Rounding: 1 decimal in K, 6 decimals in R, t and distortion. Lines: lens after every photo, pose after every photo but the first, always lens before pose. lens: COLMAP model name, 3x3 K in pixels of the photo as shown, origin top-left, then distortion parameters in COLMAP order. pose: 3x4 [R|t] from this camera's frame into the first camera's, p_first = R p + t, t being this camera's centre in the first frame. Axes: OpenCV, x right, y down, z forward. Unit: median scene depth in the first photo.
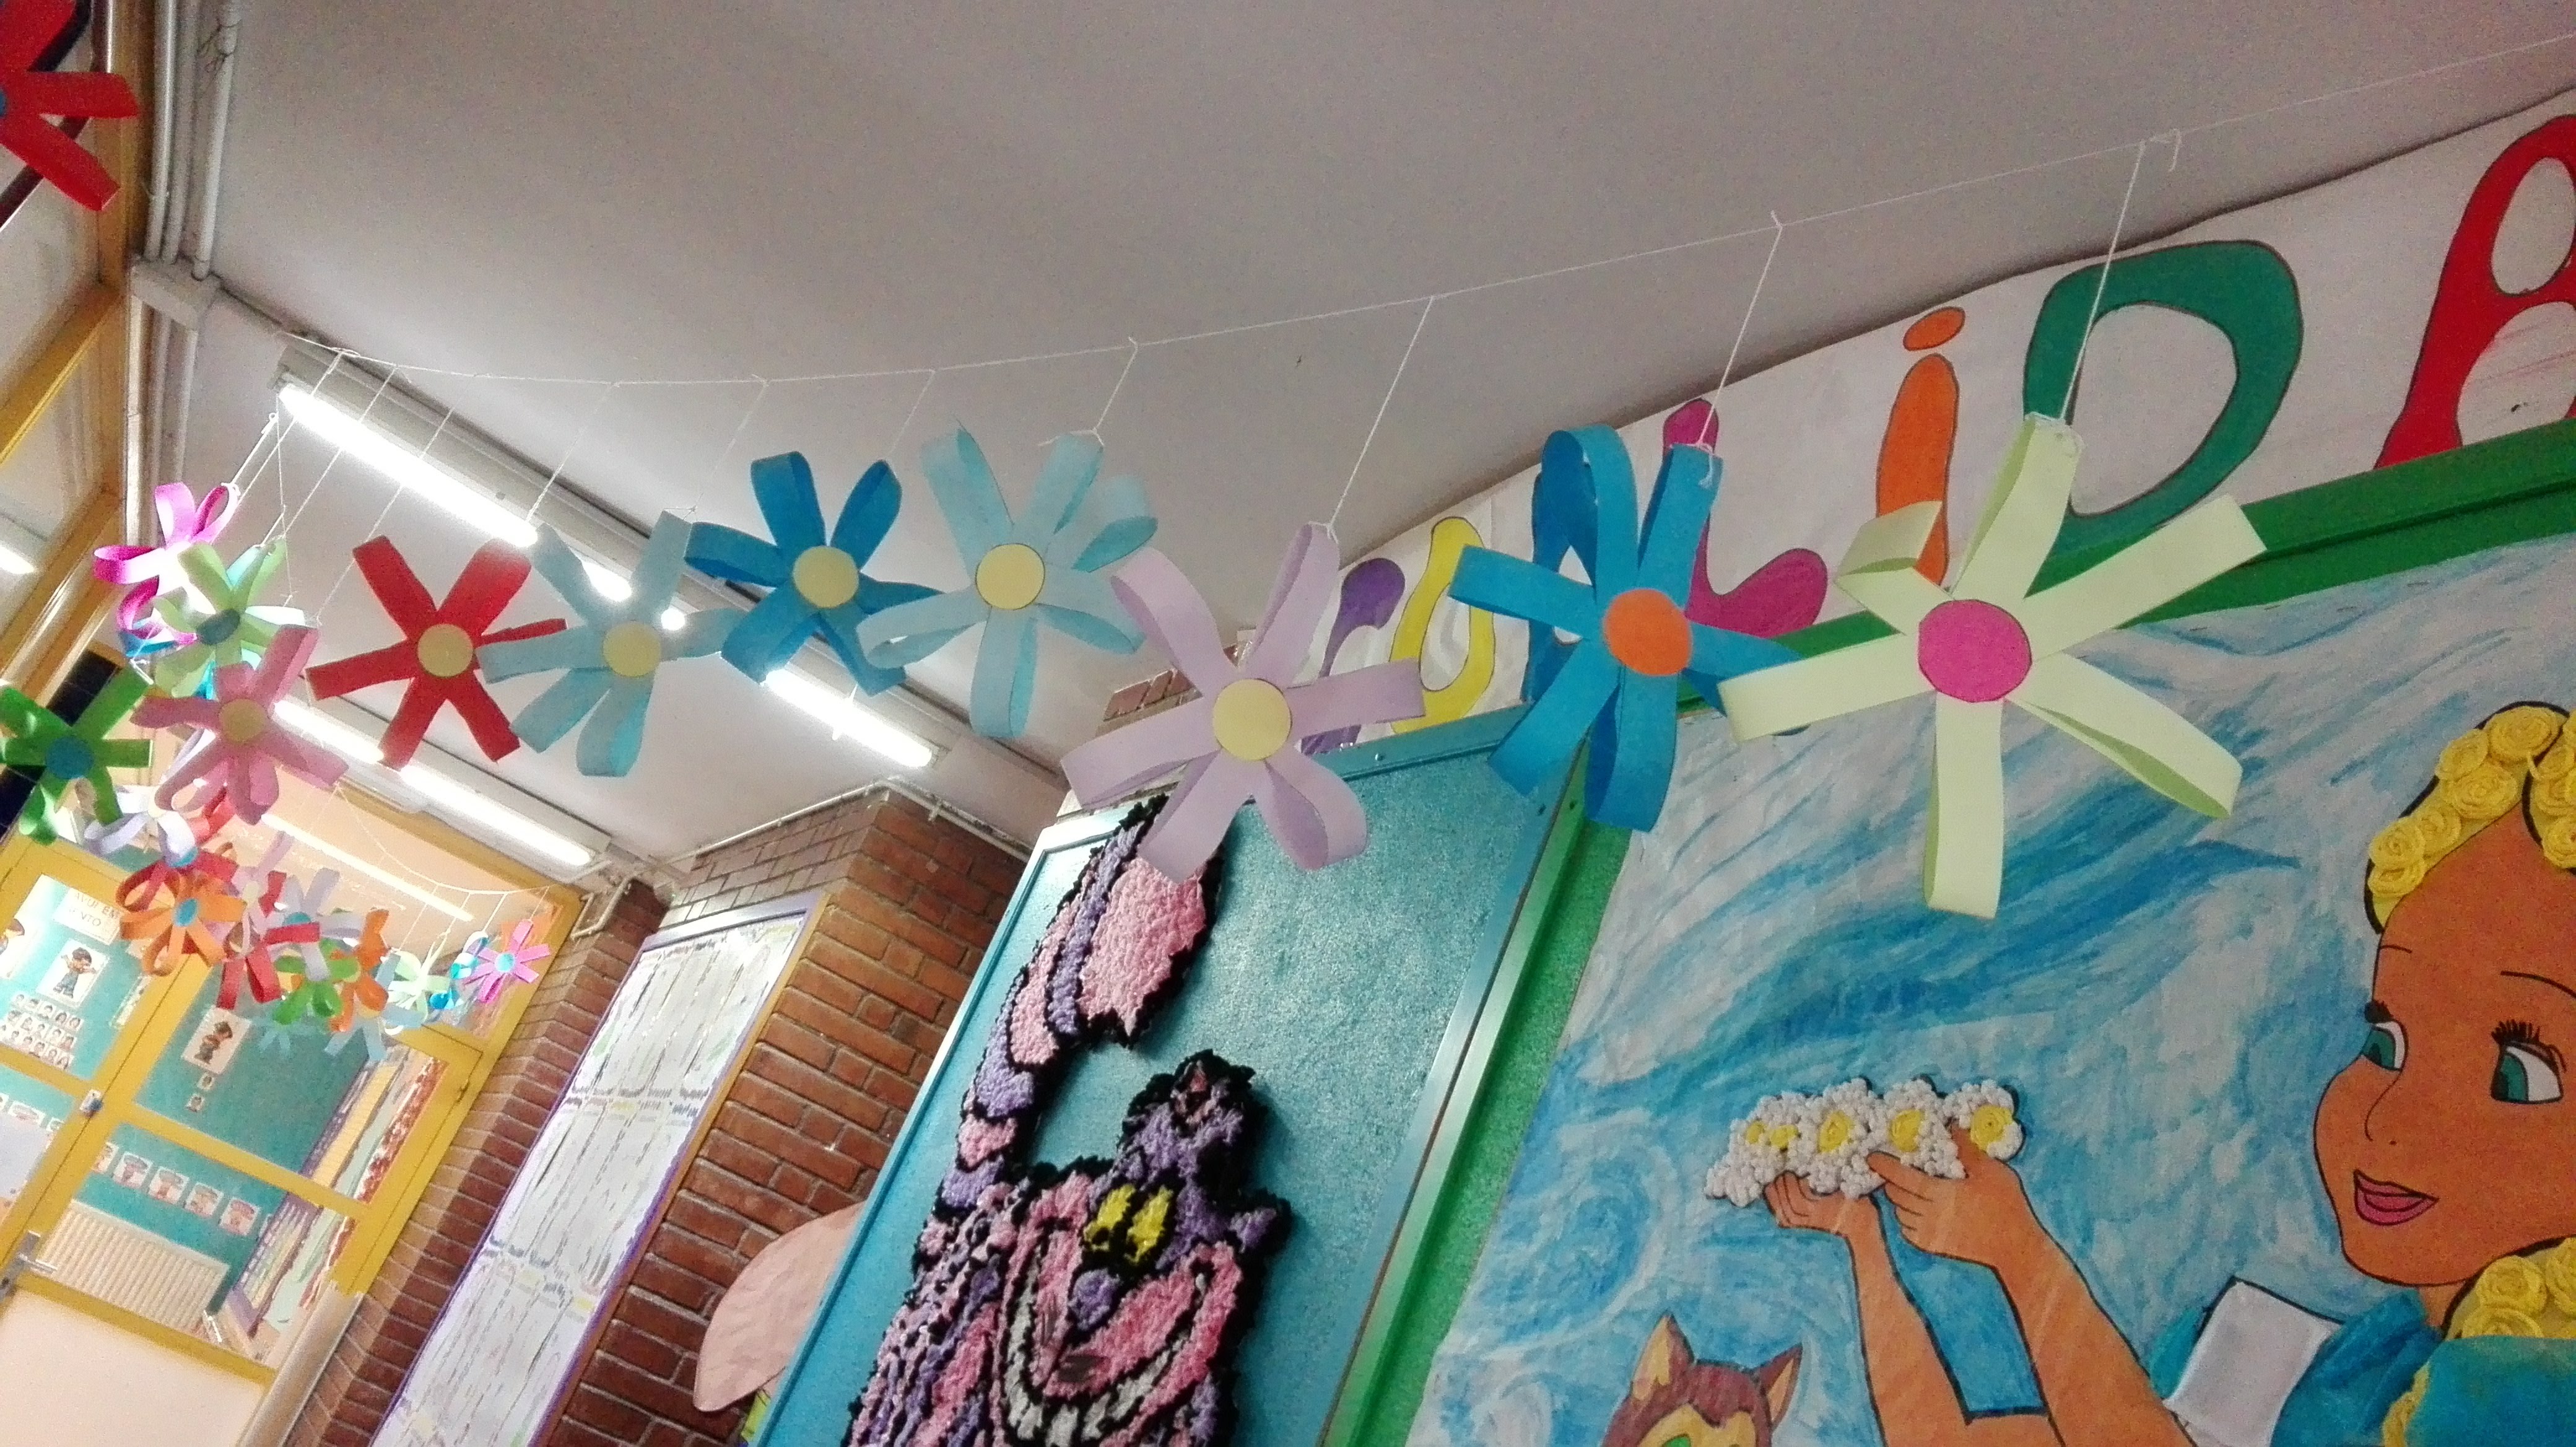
lens RADIAL K [[2080.6, 0, 1293.4], [0, 2080.6, 728.7], [0, 0, 1]] dist [-0.000772, -0.009068]
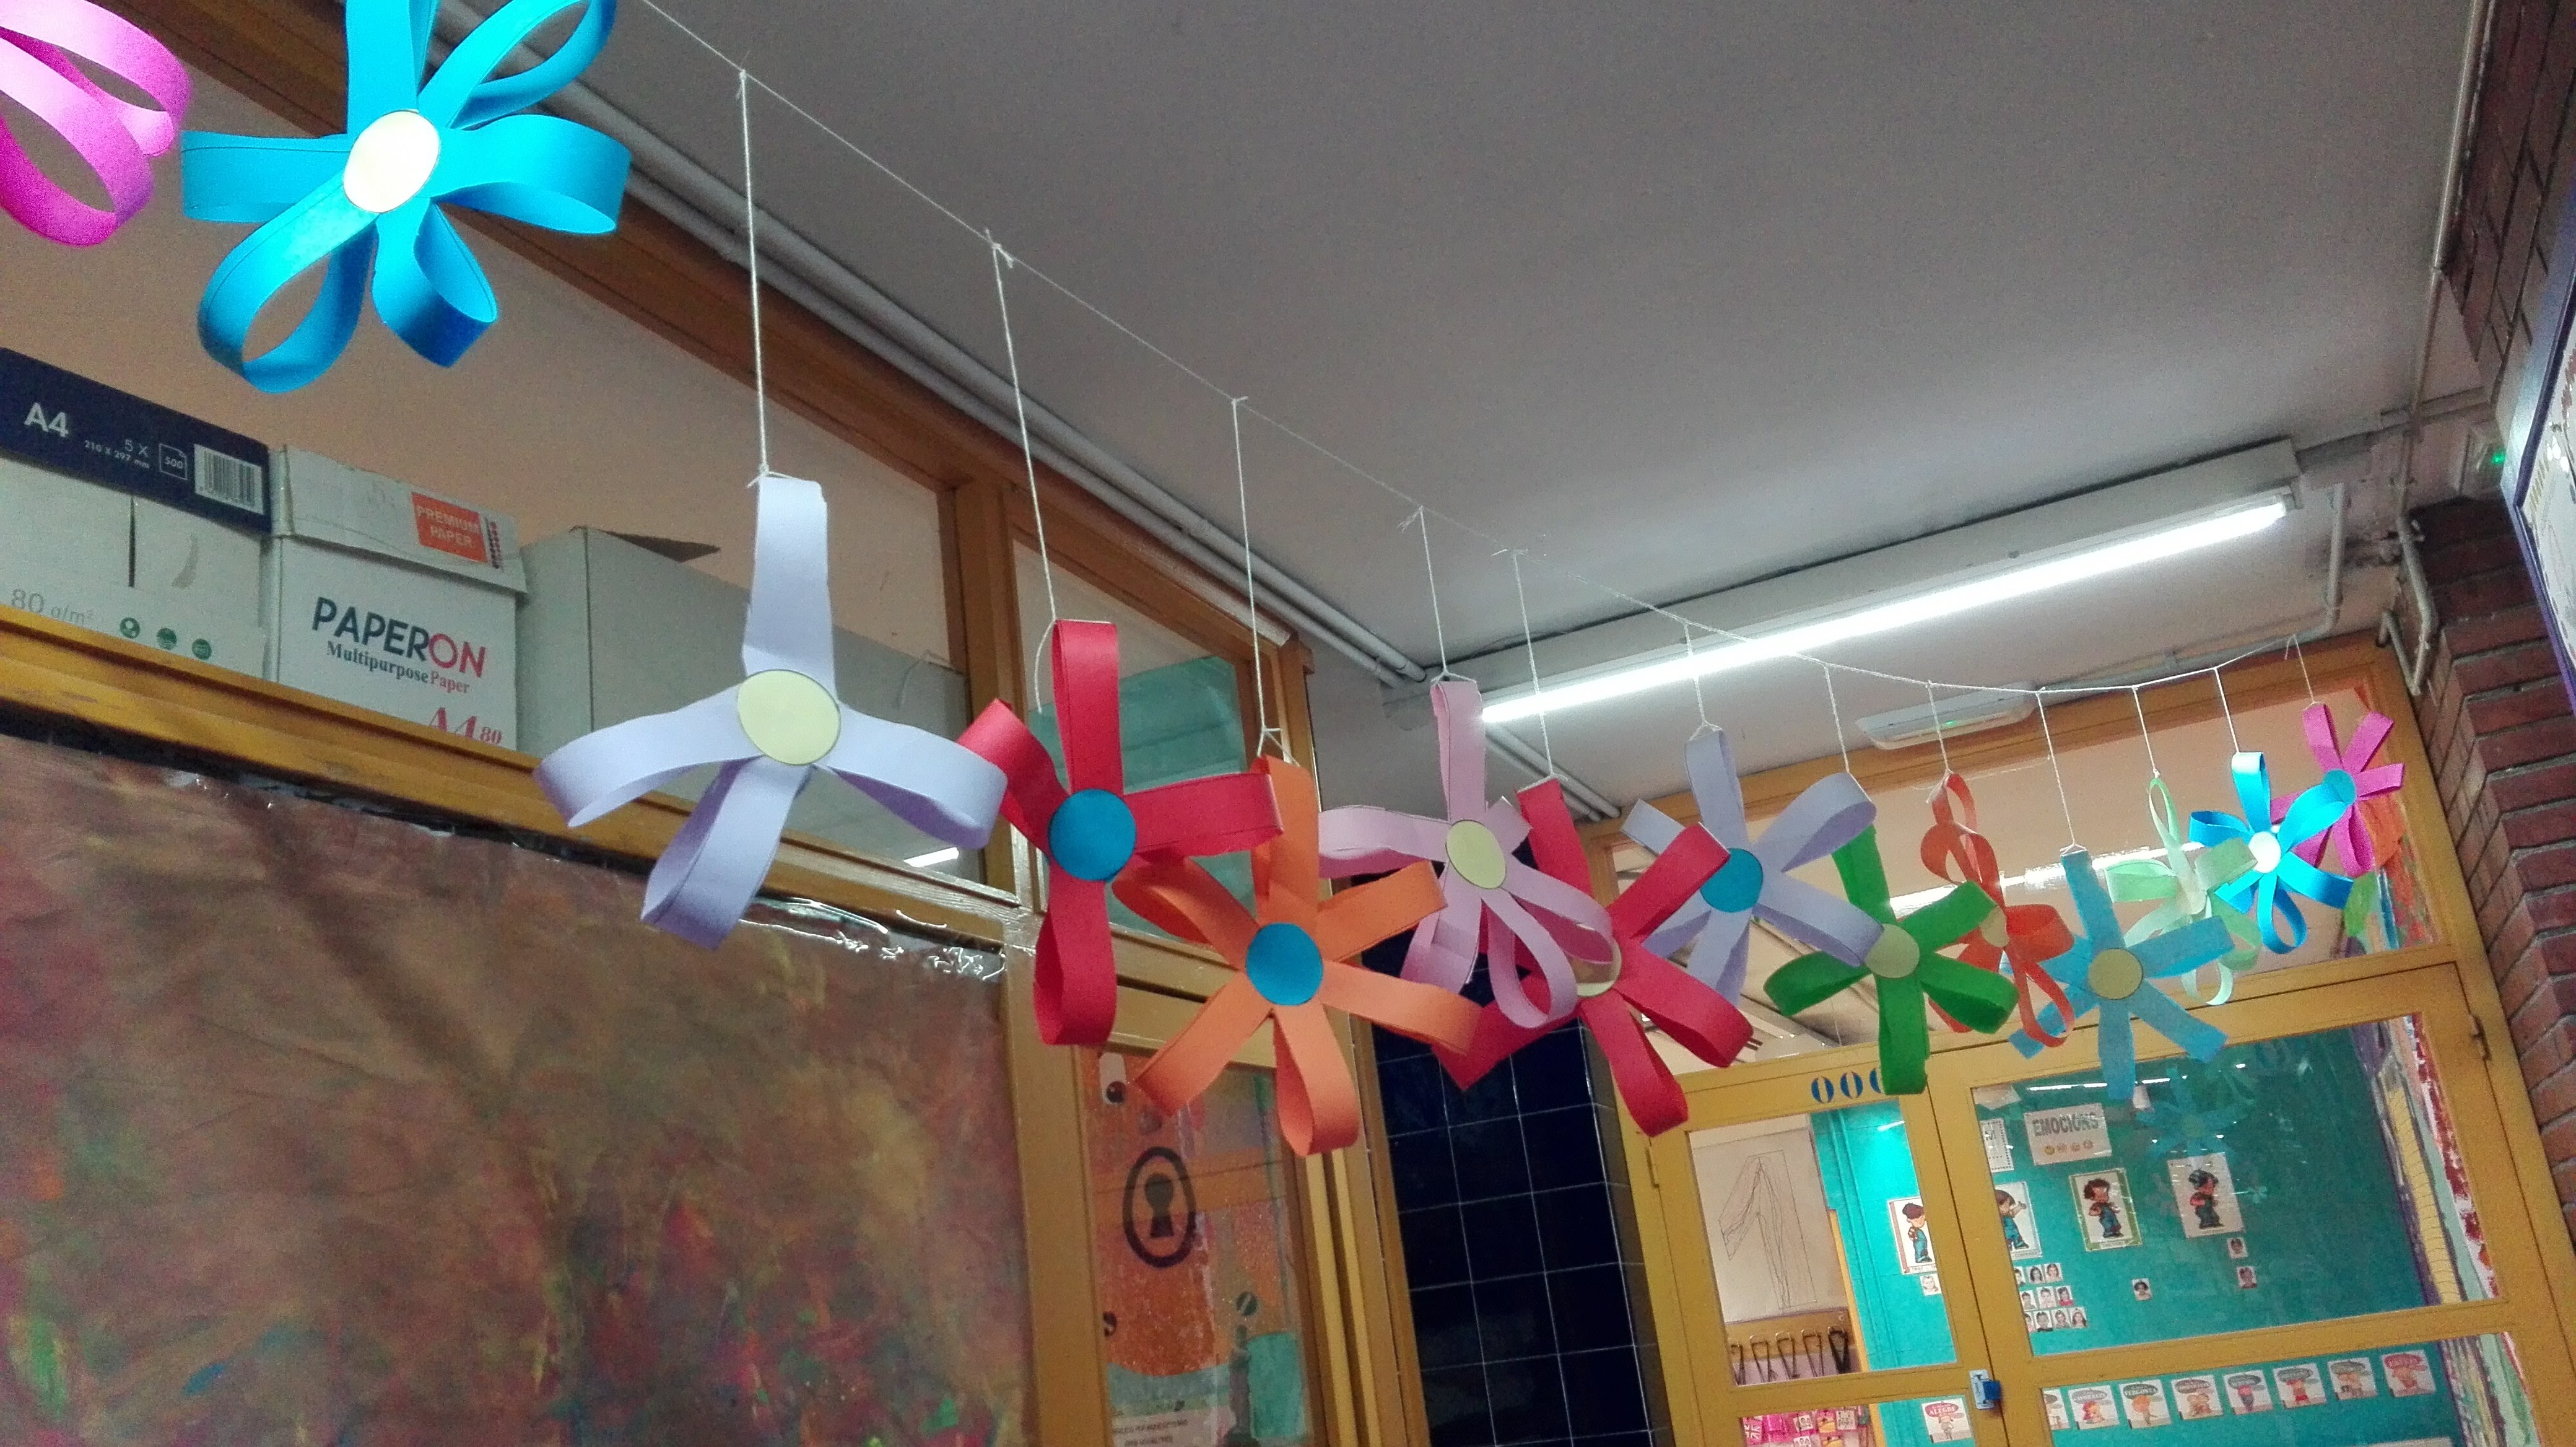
lens RADIAL K [[2080.6, 0, 1290.0], [0, 2080.6, 712.8], [0, 0, 1]] dist [-0.000772, -0.009068]
pose [[0.464701, -0.651631, -0.599524, -0.106461], [0.608014, 0.727042, -0.318950, 0.062521], [0.643717, -0.216303, 0.734058, 0.273931]]
